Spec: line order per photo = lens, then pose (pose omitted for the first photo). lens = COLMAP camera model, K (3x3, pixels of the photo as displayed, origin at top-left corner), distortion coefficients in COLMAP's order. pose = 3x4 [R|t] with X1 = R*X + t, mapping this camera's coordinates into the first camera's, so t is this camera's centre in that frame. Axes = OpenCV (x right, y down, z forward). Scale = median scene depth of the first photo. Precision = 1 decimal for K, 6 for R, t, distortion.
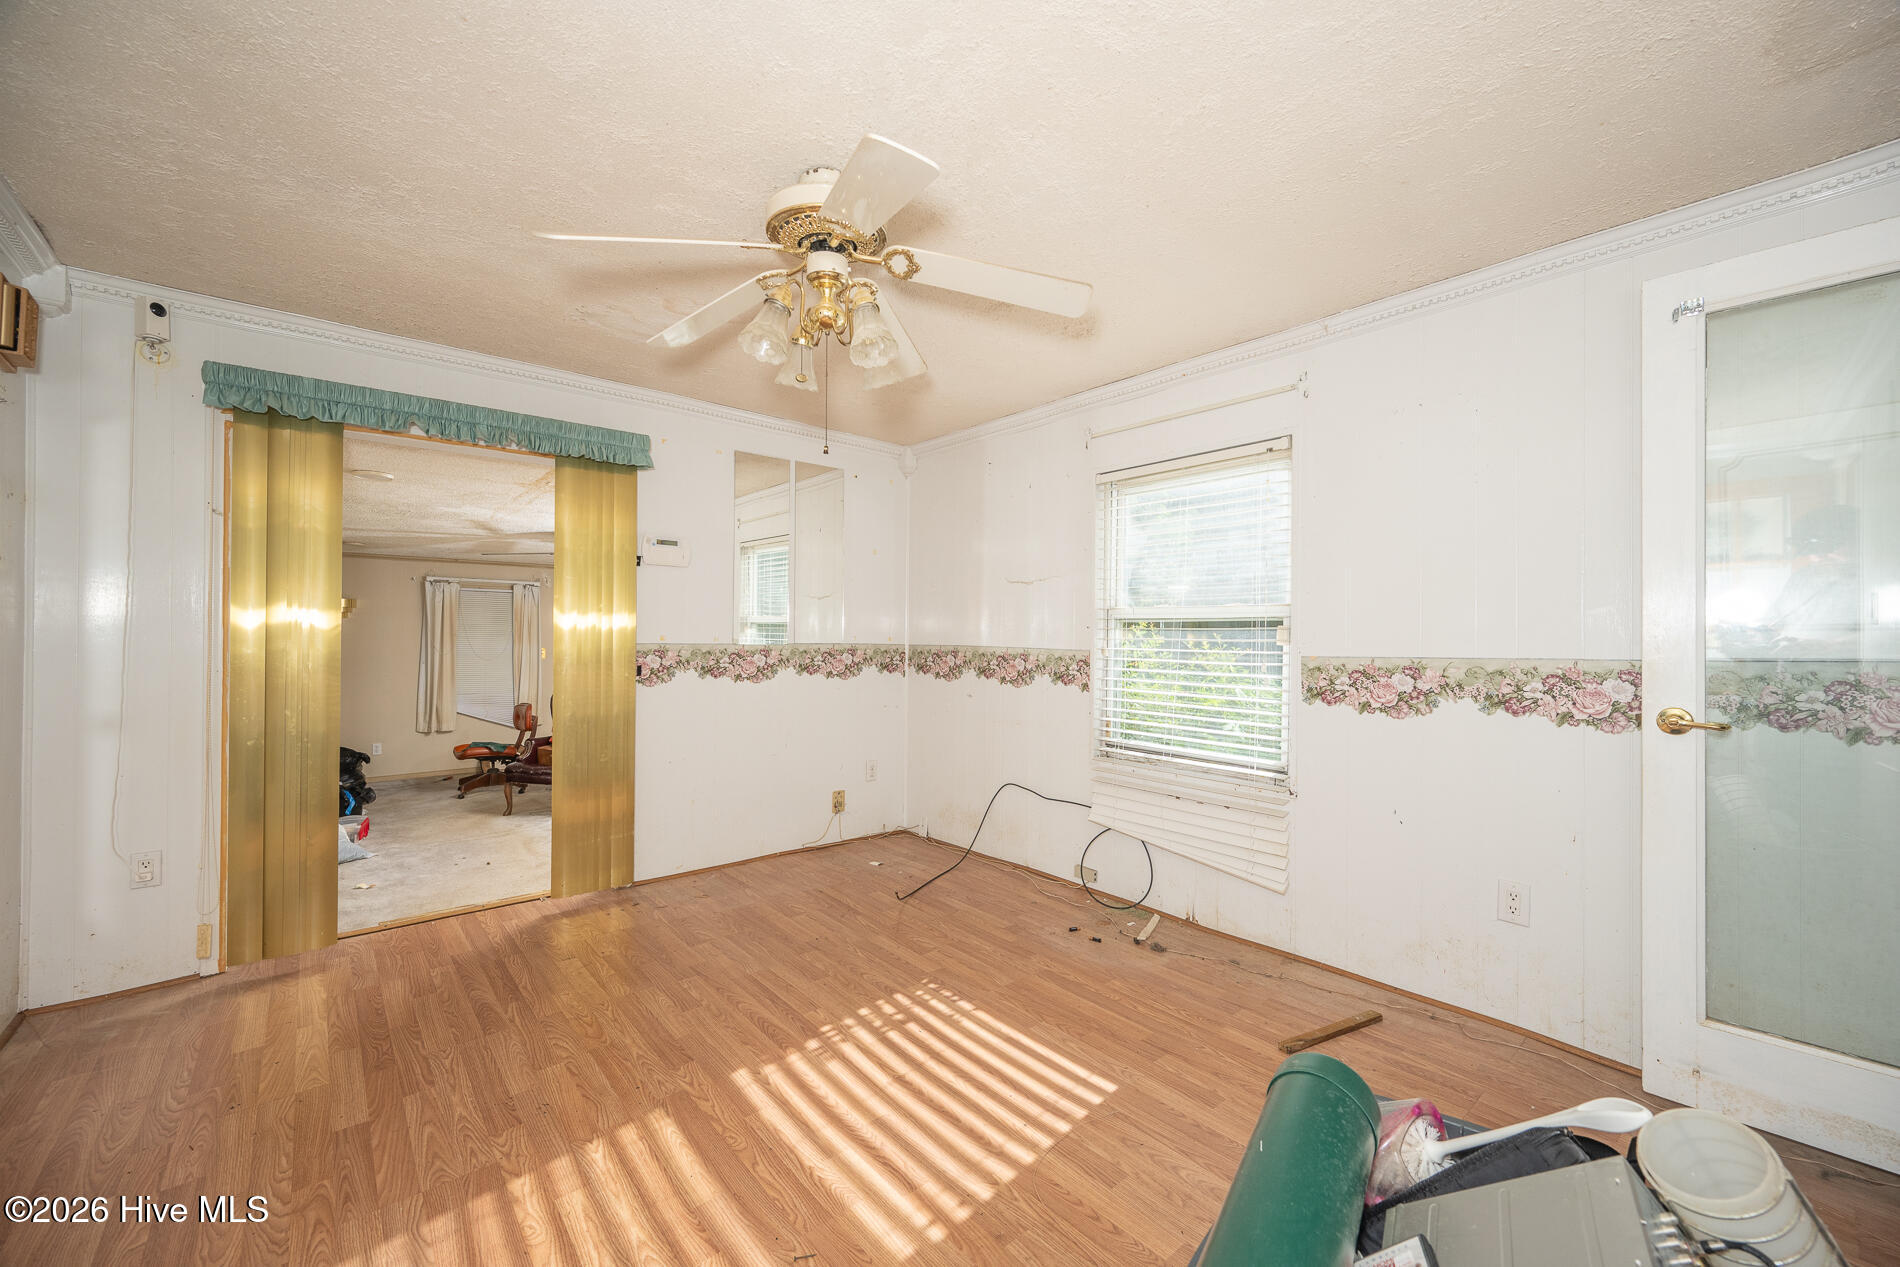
lens RADIAL K [[746.2, 0, 950.2], [0, 746.2, 635.2], [0, 0, 1]] dist [-0.000875, 0.000270]
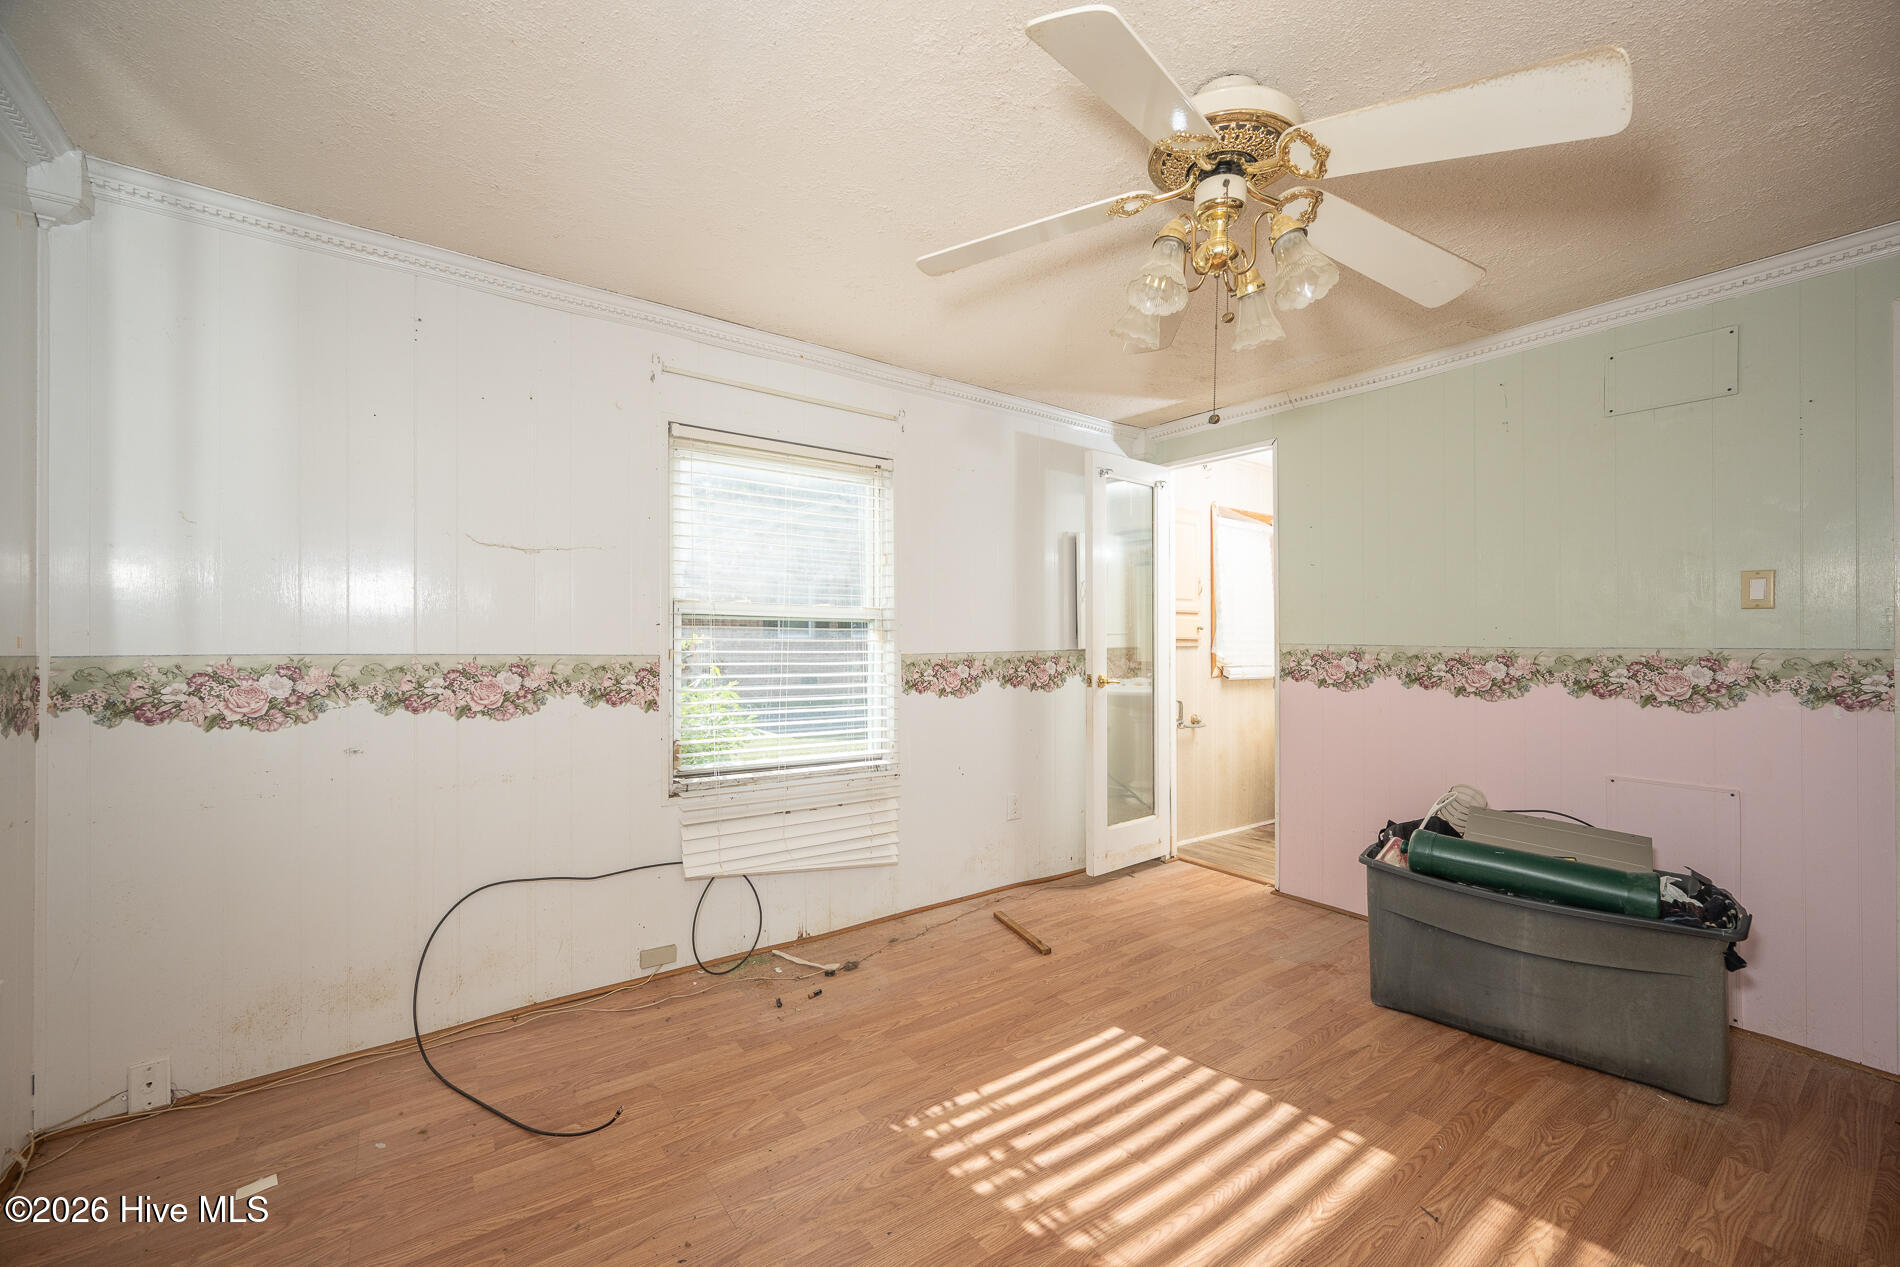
lens RADIAL K [[746.2, 0, 950.6], [0, 746.2, 634.3], [0, 0, 1]] dist [-0.000875, 0.000270]
pose [[0.077970, 0.001787, 0.996954, -0.625673], [-0.007017, 0.999975, -0.001243, -0.000946], [-0.996931, -0.006898, 0.077981, 0.767408]]
